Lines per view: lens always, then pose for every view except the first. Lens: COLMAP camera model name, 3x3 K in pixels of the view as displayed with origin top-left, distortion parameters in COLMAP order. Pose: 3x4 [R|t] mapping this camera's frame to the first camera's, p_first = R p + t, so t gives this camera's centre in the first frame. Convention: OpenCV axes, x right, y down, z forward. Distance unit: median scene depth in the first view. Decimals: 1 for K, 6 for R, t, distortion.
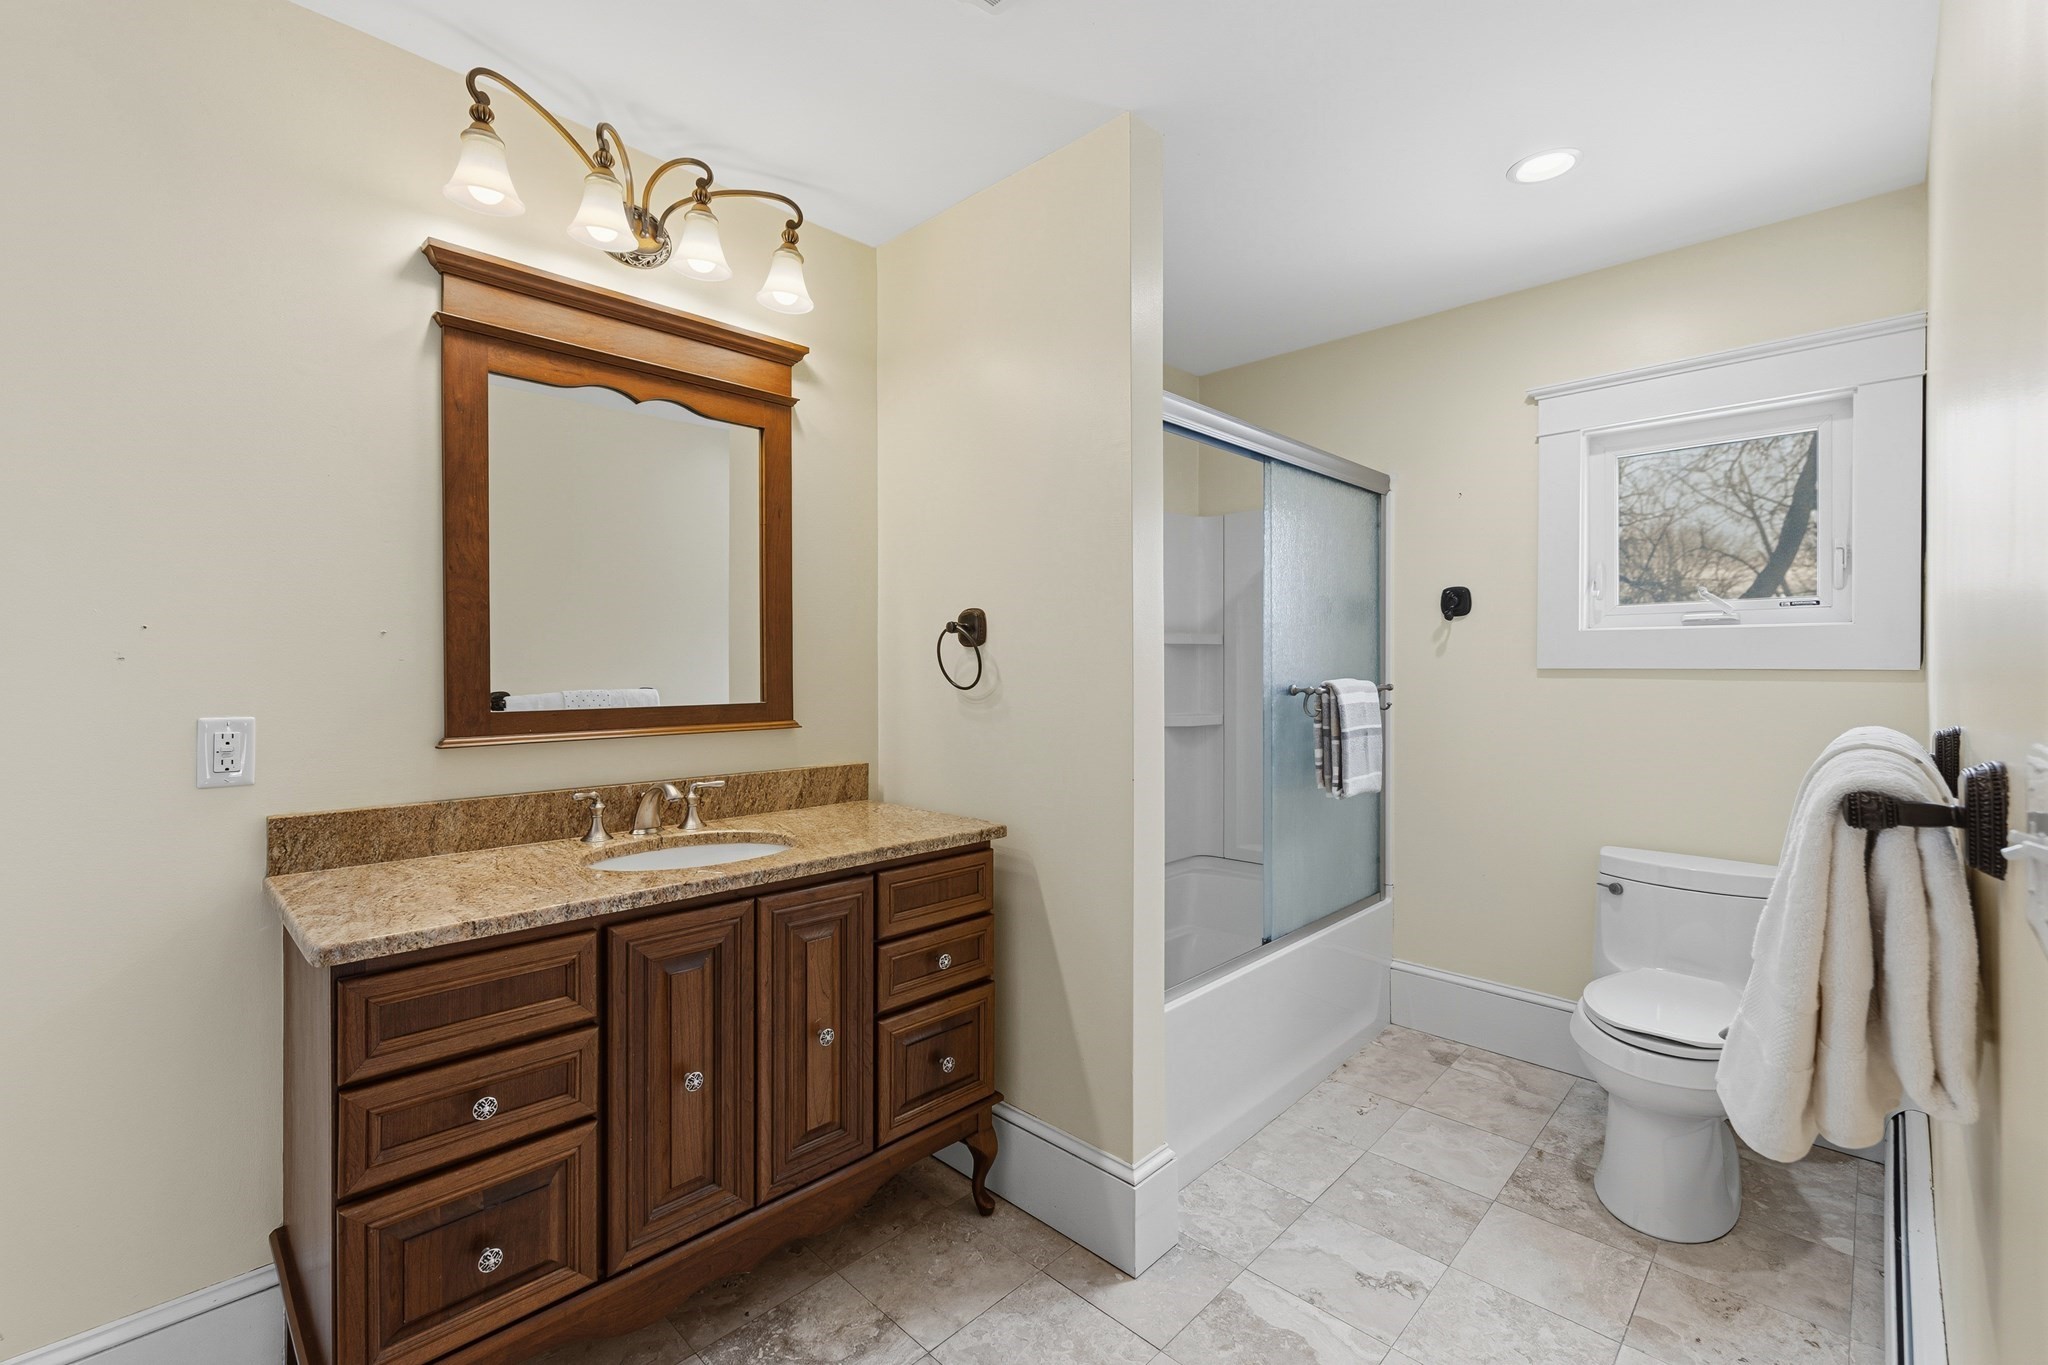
lens RADIAL K [[887.6, 0, 1026.3], [0, 887.6, 676.7], [0, 0, 1]] dist [0.003039, 0.001135]
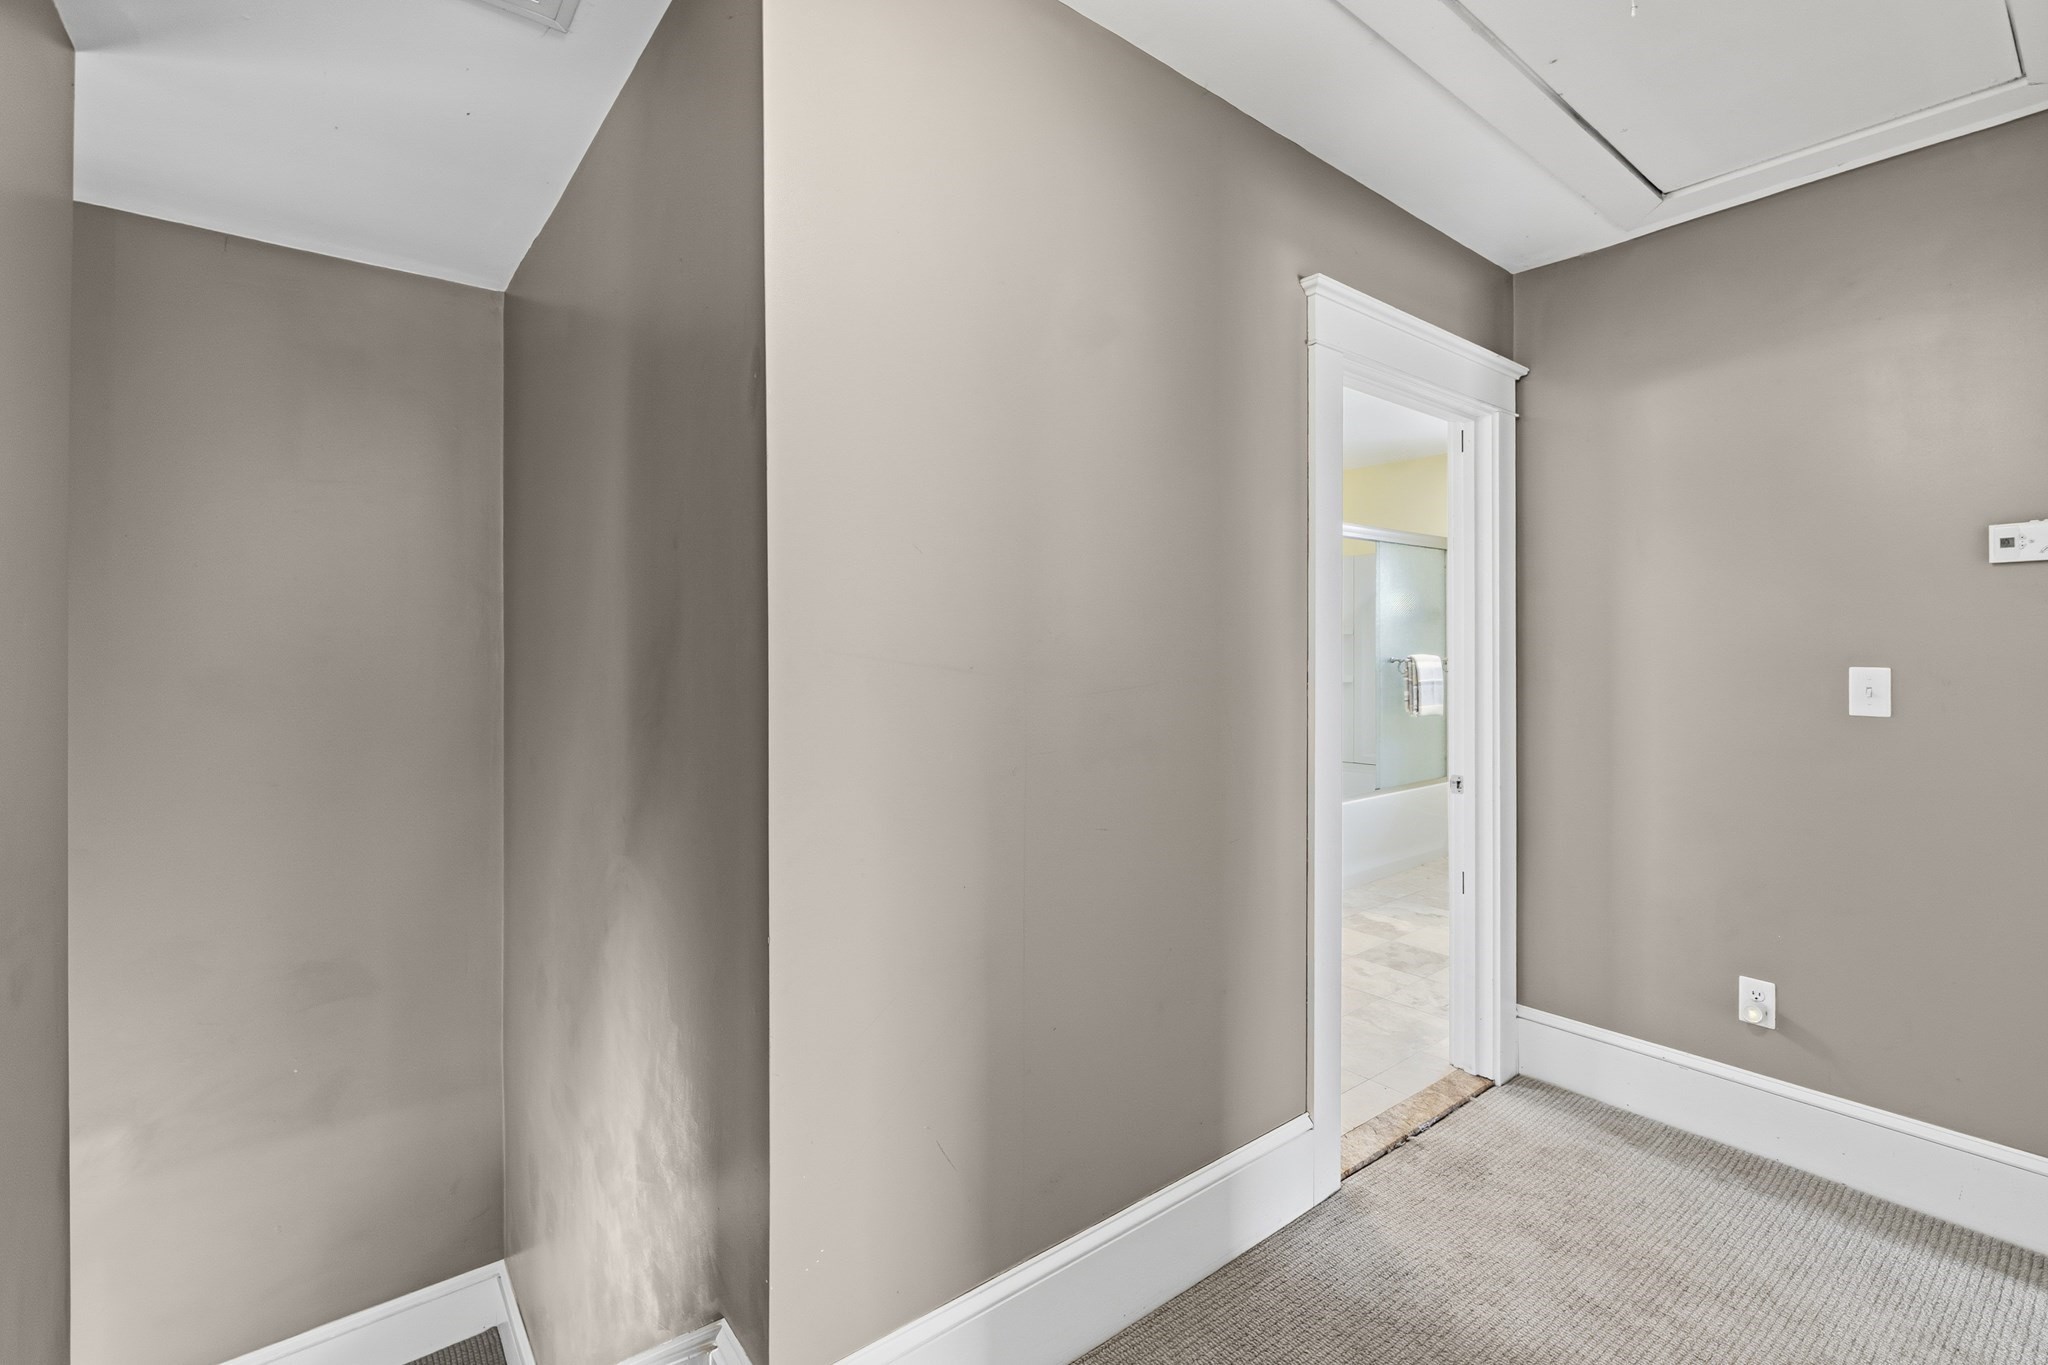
lens RADIAL K [[887.6, 0, 1031.9], [0, 887.6, 664.3], [0, 0, 1]] dist [0.003039, 0.001135]
pose [[0.992373, -0.002618, -0.123246, -0.235477], [0.002878, 0.999994, 0.001933, 0.017685], [0.123240, -0.002273, 0.992374, -1.000250]]
